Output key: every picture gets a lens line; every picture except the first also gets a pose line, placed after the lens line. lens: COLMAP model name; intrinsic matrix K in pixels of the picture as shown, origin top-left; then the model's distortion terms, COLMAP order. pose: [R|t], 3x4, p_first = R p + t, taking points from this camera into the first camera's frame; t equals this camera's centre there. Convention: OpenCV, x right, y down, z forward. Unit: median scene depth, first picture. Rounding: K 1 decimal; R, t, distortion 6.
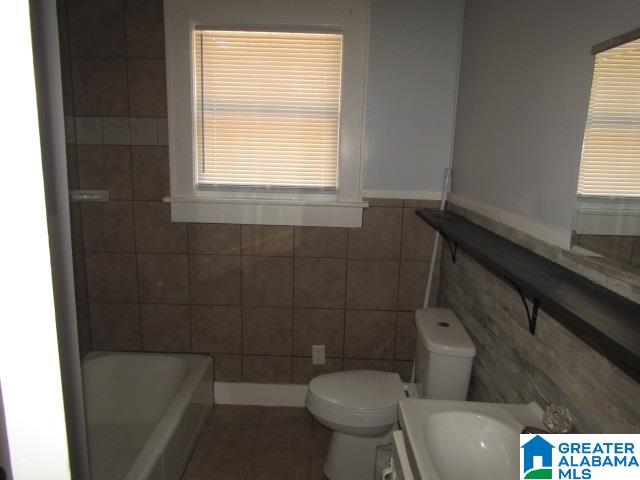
lens RADIAL K [[460.6, 0, 320.2], [0, 460.6, 240.6], [0, 0, 1]] dist [-0.004963, 0.006545]
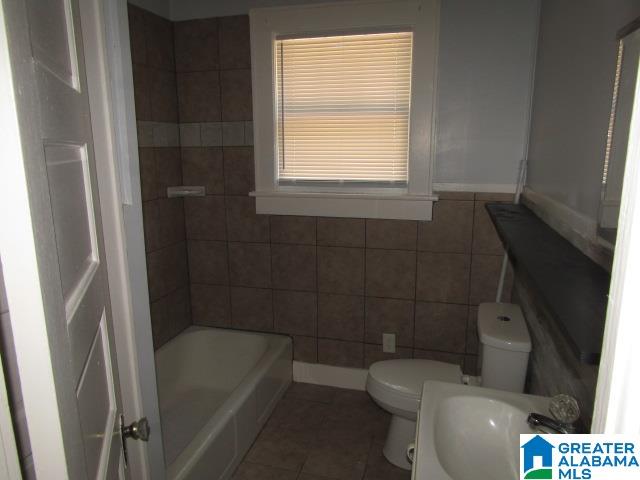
lens RADIAL K [[460.6, 0, 319.6], [0, 460.6, 239.6], [0, 0, 1]] dist [-0.004963, 0.006545]
pose [[0.968761, 0.018832, -0.247282, 0.104730], [-0.016619, 0.999801, 0.011033, 0.006617], [0.247440, -0.006579, 0.968881, -0.044942]]
